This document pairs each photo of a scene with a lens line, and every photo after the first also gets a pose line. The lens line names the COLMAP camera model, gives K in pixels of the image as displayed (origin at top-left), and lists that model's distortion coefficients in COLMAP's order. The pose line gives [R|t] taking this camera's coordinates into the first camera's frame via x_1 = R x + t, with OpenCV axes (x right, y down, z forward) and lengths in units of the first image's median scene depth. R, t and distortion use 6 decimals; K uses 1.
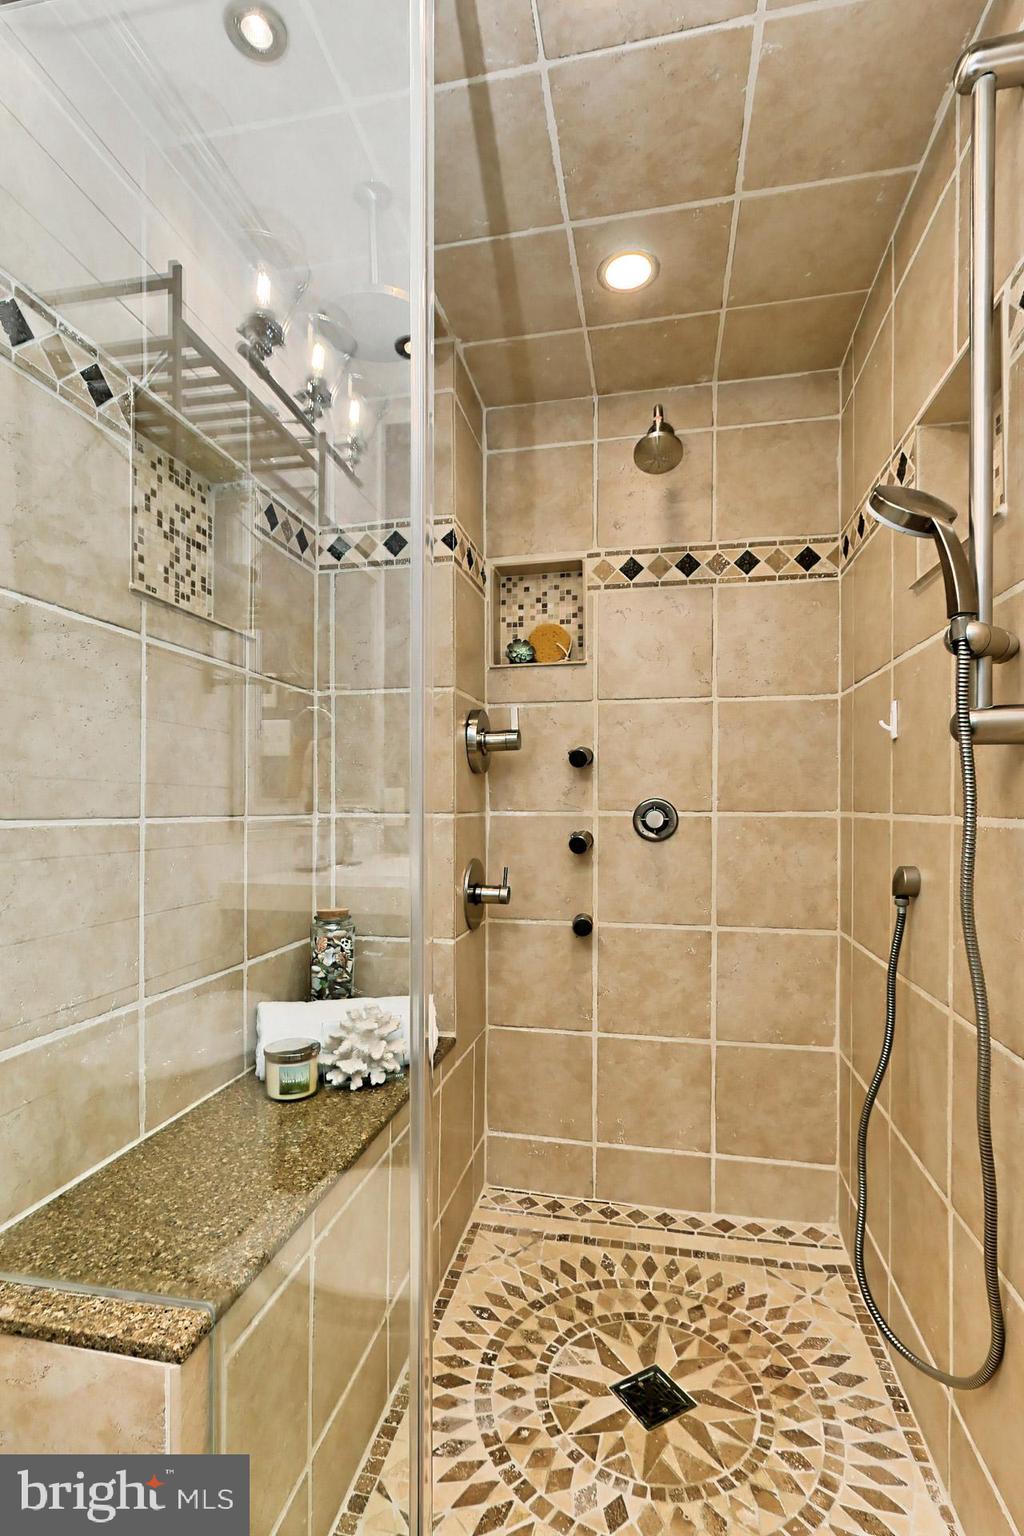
lens RADIAL K [[733.4, 0, 459.5], [0, 733.4, 823.8], [0, 0, 1]] dist [0.000785, 0.001853]
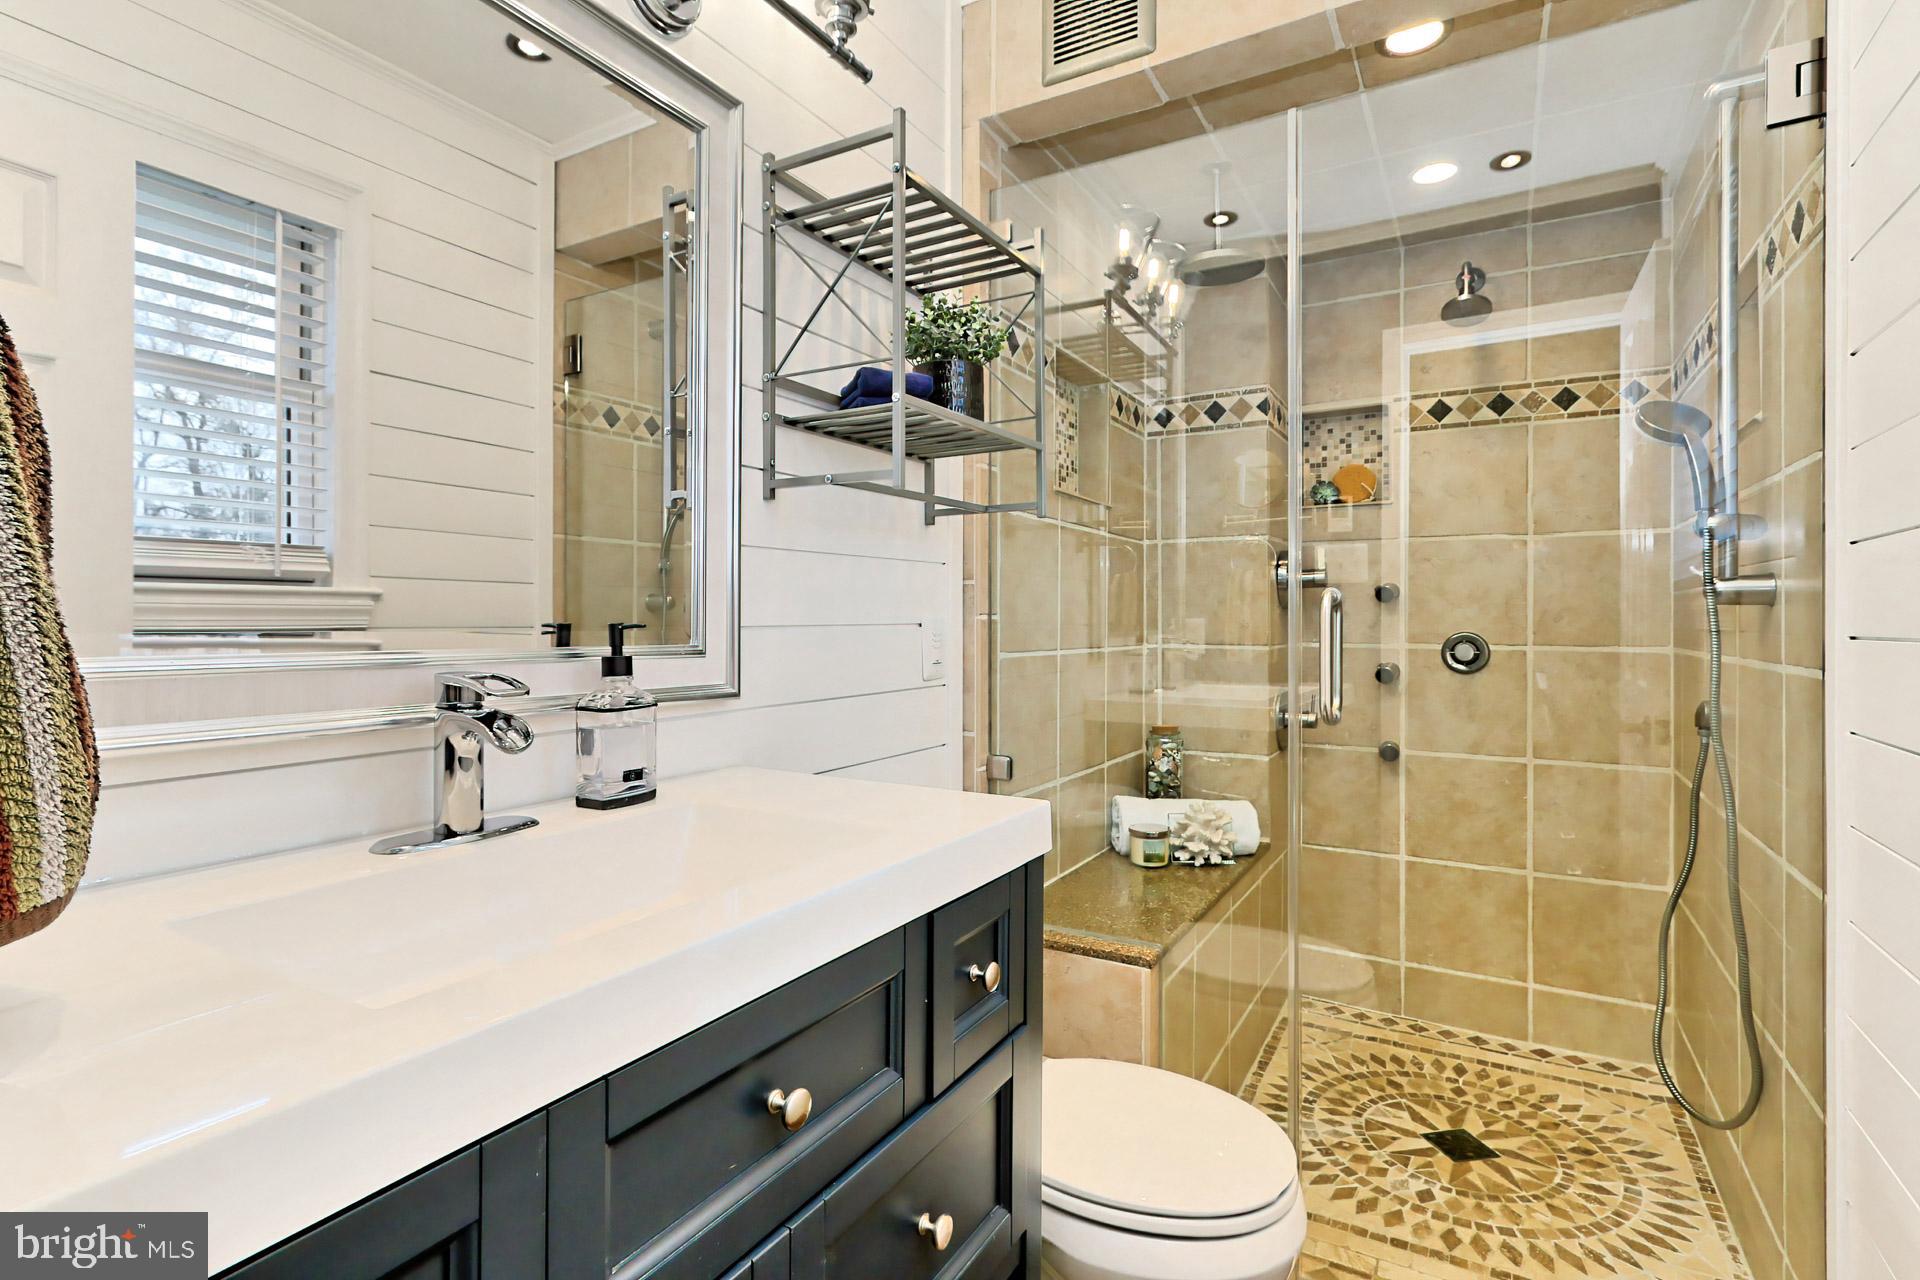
lens RADIAL K [[916.7, 0, 962.7], [0, 916.7, 617.7], [0, 0, 1]] dist [0.000785, 0.001853]
pose [[0.967265, 0.003603, -0.253741, -0.105974], [-0.010957, 0.999560, -0.027575, -0.013221], [0.253530, 0.029453, 0.966879, -0.501349]]
